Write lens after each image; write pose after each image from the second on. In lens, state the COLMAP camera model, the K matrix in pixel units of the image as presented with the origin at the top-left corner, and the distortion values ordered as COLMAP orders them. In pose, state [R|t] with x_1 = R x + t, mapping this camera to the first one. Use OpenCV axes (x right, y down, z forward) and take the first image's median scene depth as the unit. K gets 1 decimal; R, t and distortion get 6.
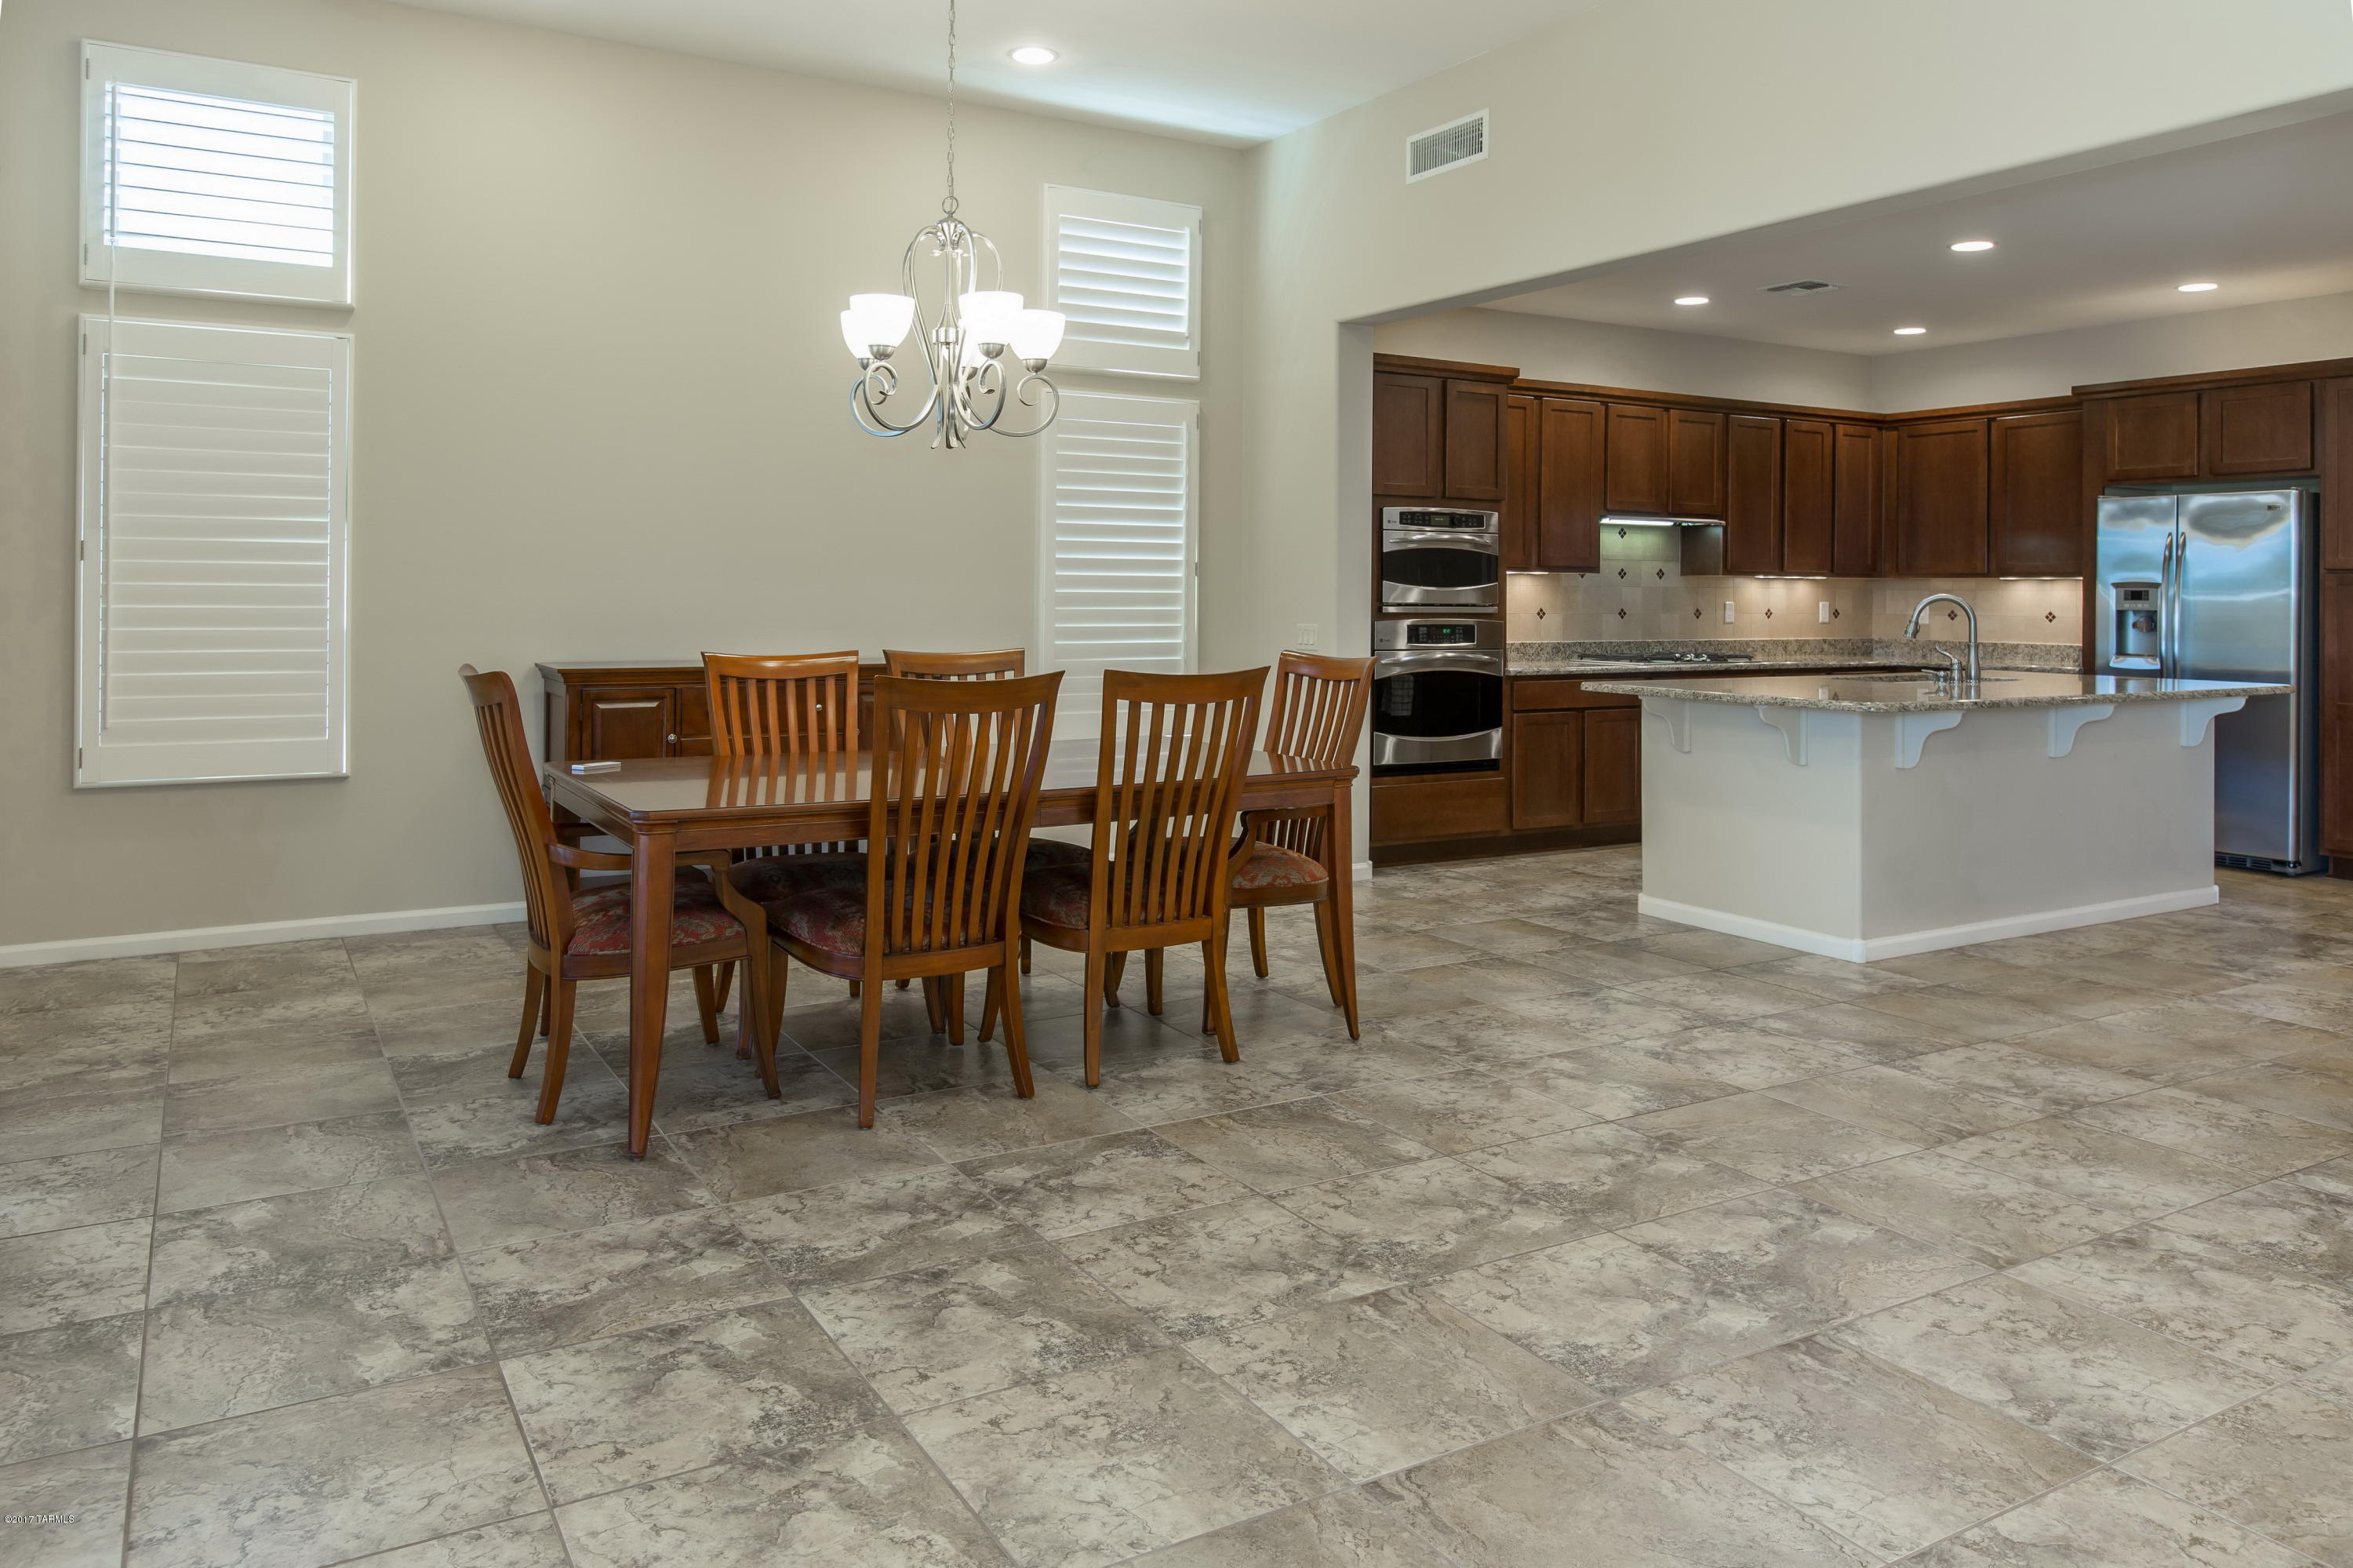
lens RADIAL K [[1639.2, 0, 1178.5], [0, 1639.2, 589.2], [0, 0, 1]] dist [0.002883, -0.004147]
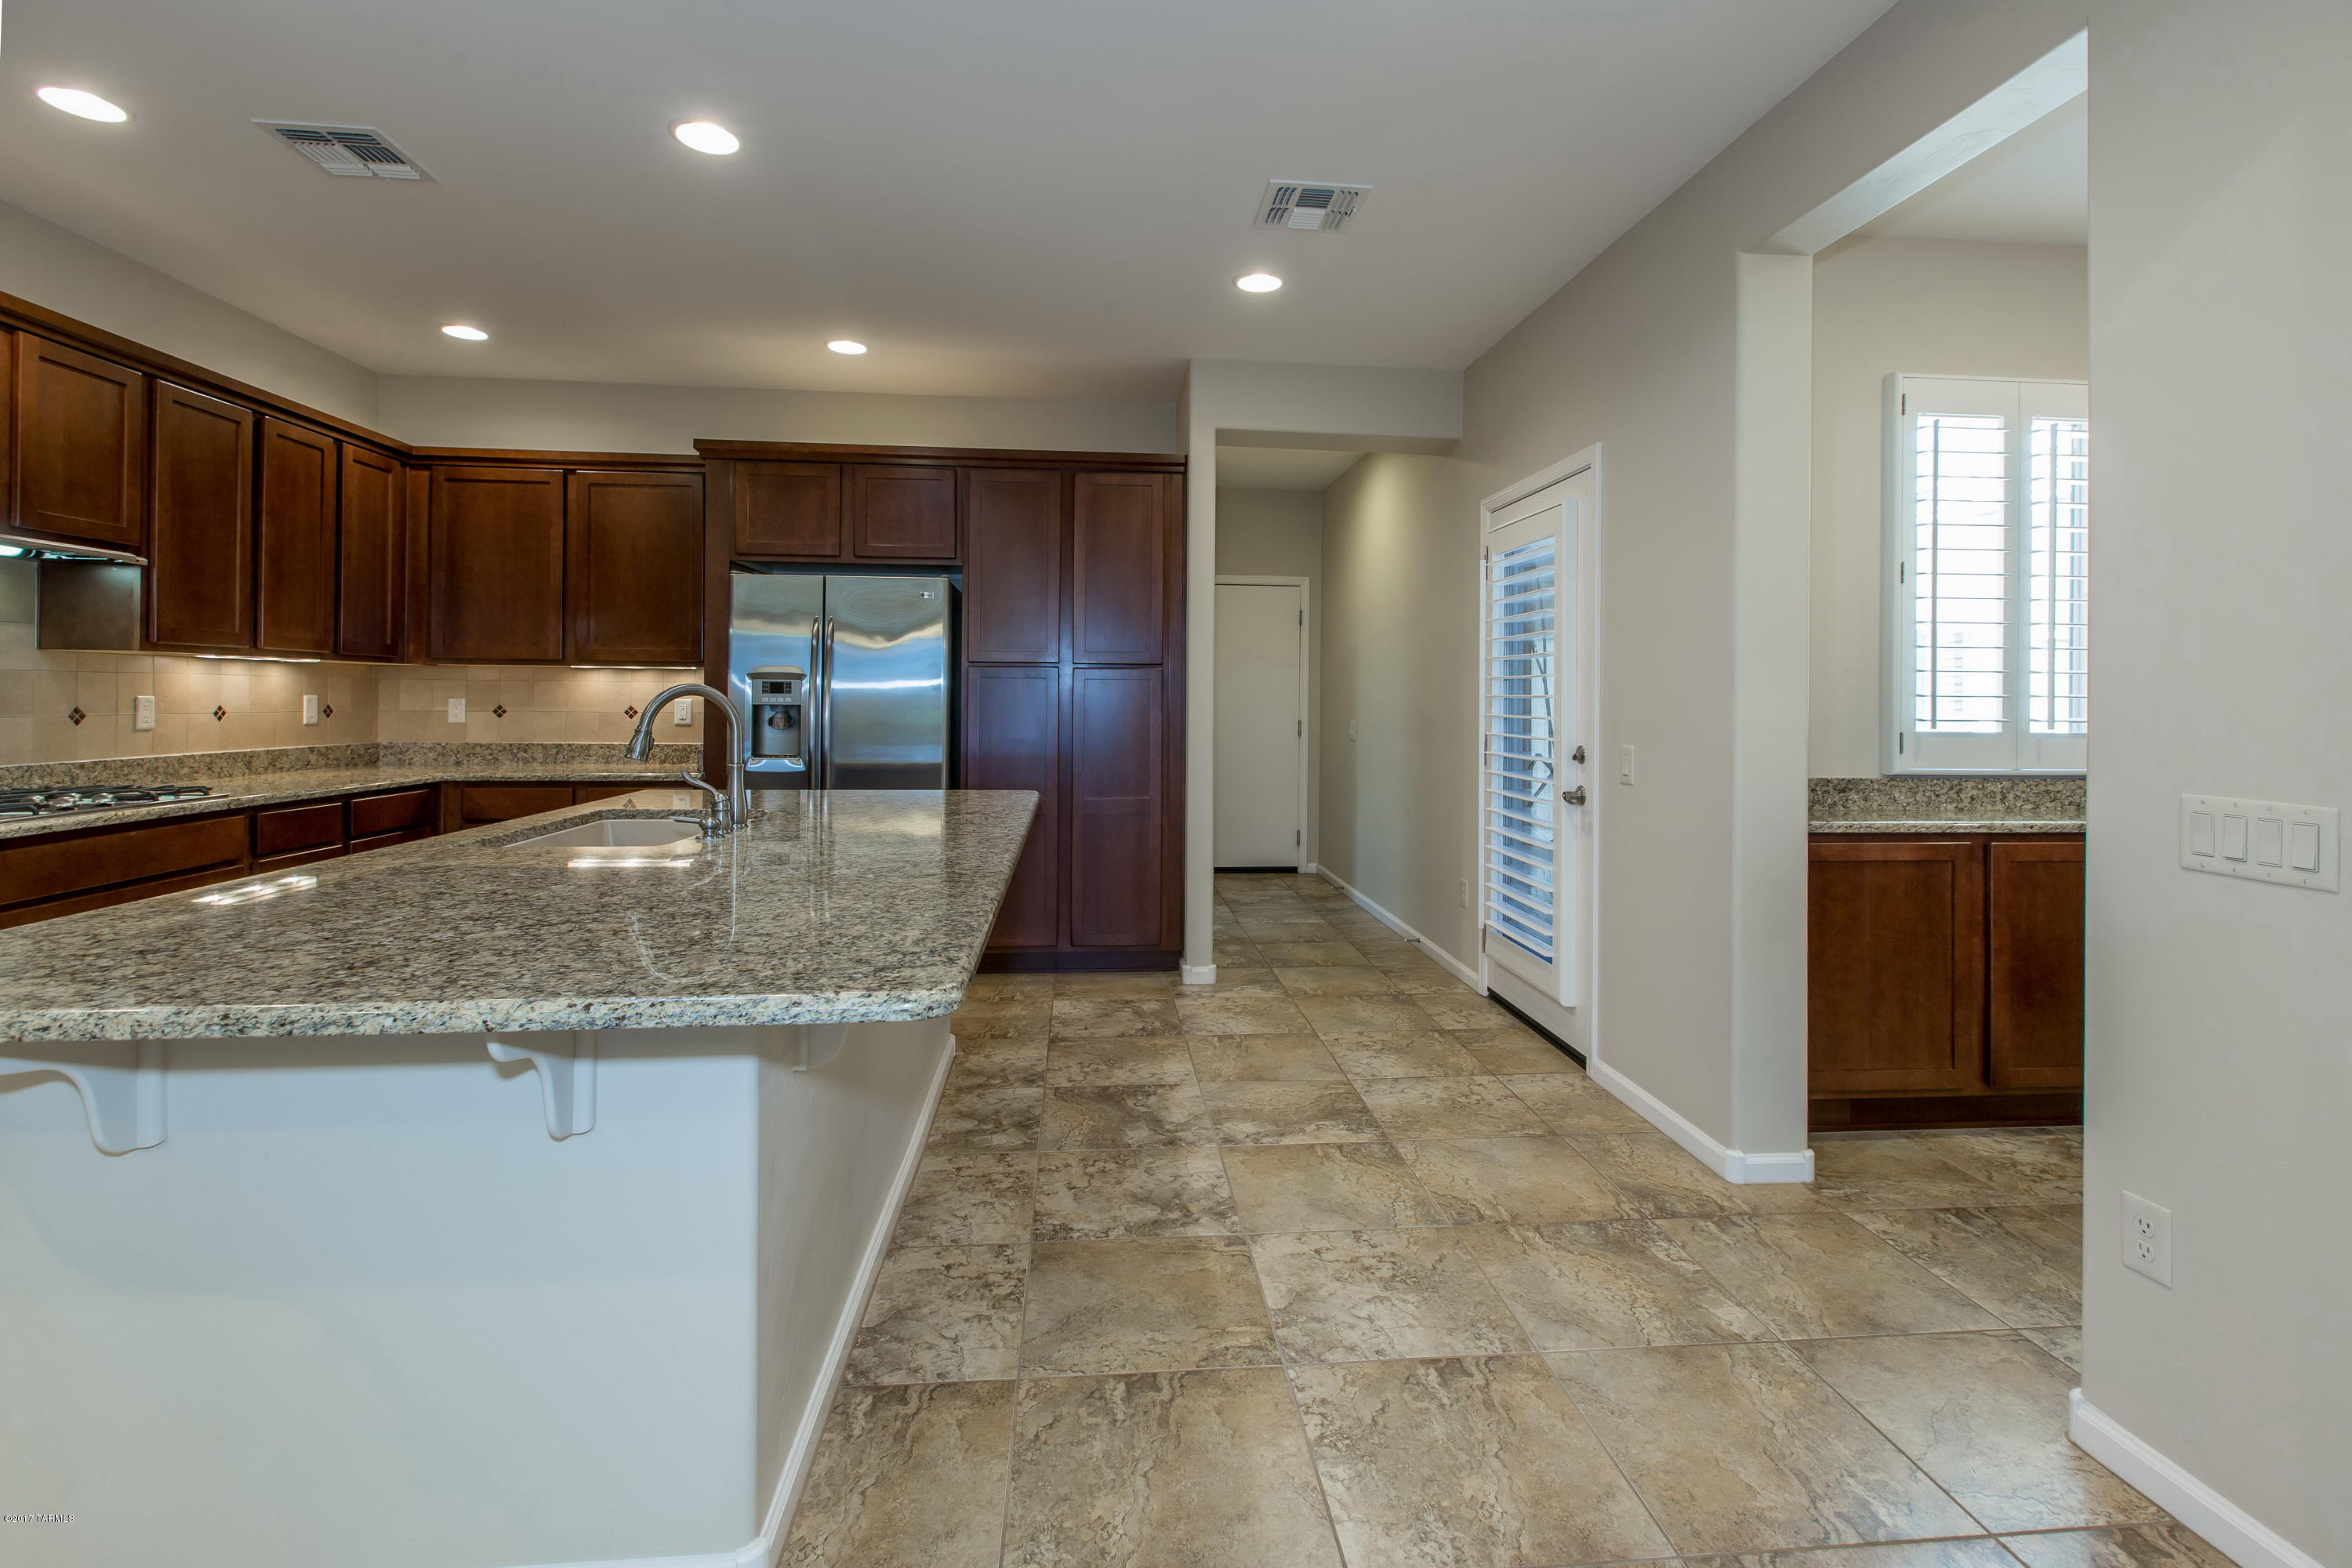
lens RADIAL K [[1078.3, 0, 1190.2], [0, 1078.3, 694.7], [0, 0, 1]] dist [0.003364, -0.000629]
pose [[0.414655, -0.001755, 0.909977, 0.156182], [-0.007776, 0.999955, 0.005472, 0.002595], [-0.909946, -0.009344, 0.414622, 0.572105]]
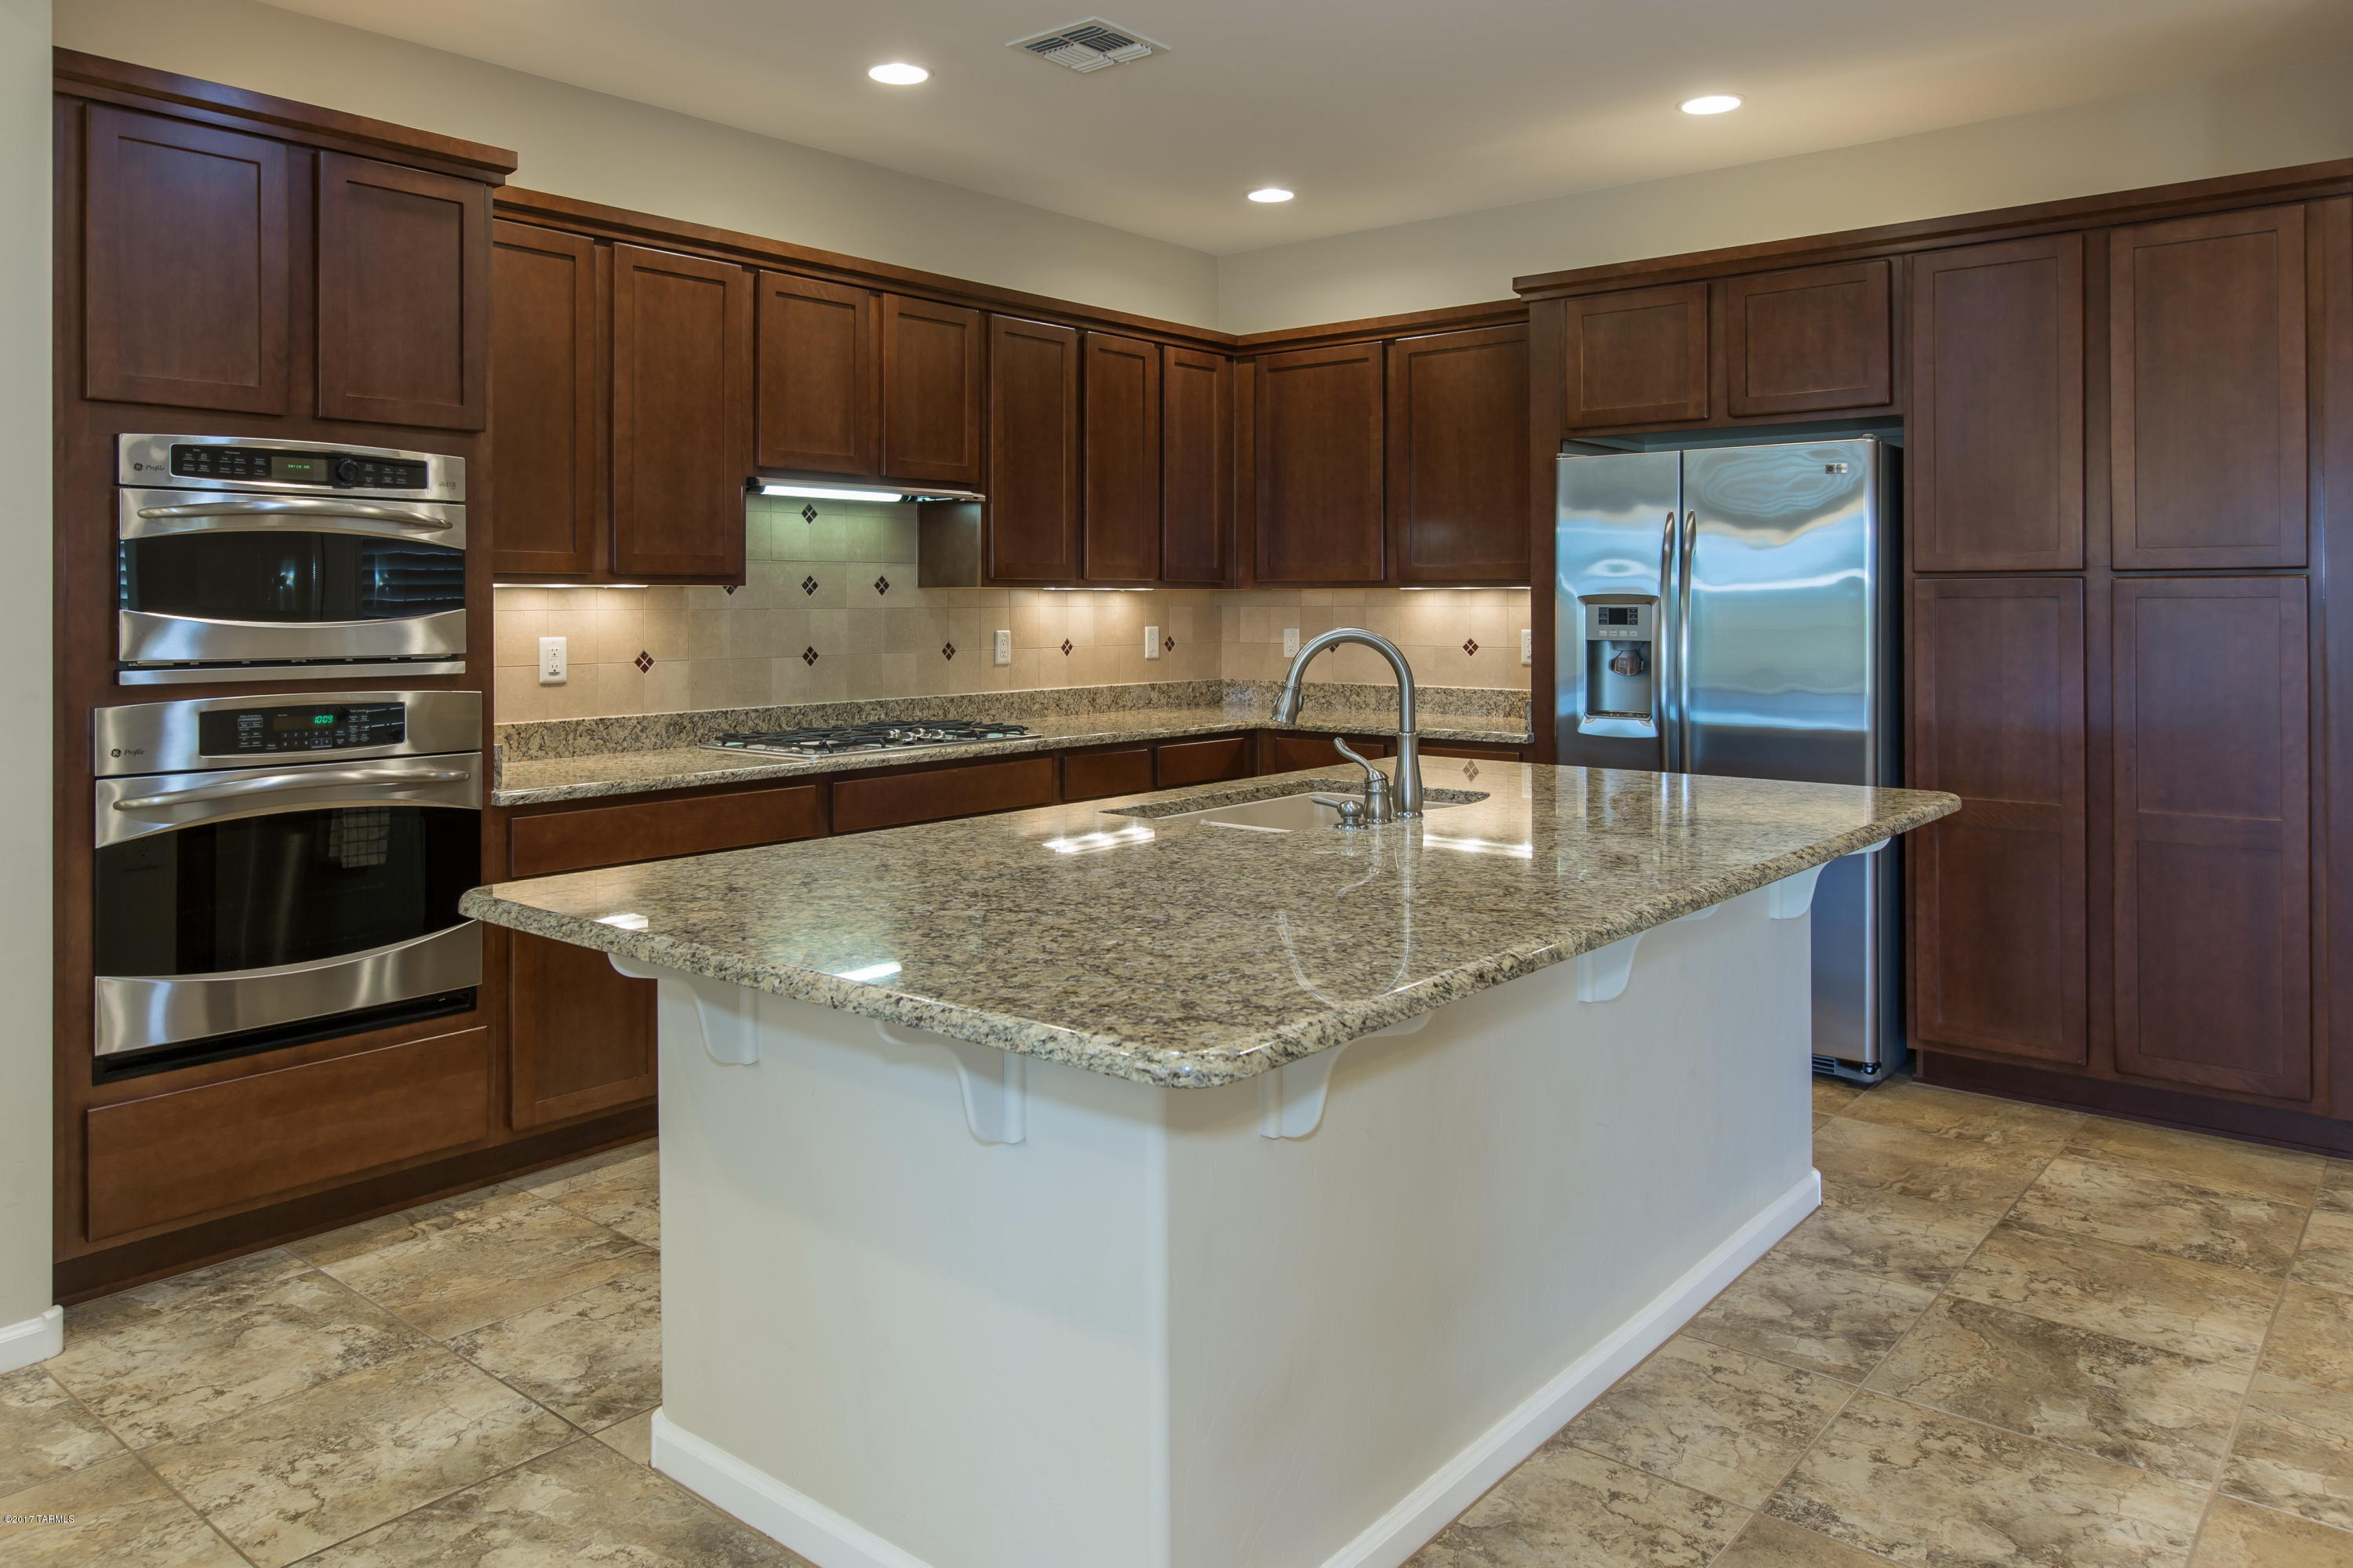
lens RADIAL K [[1631.7, 0, 1111.3], [0, 1631.7, 601.5], [0, 0, 1]] dist [-0.002033, -0.005010]
pose [[0.947150, -0.009963, 0.320635, 0.216126], [0.009083, 0.999950, 0.004237, -0.006122], [-0.320661, -0.001101, 0.947193, 0.495999]]
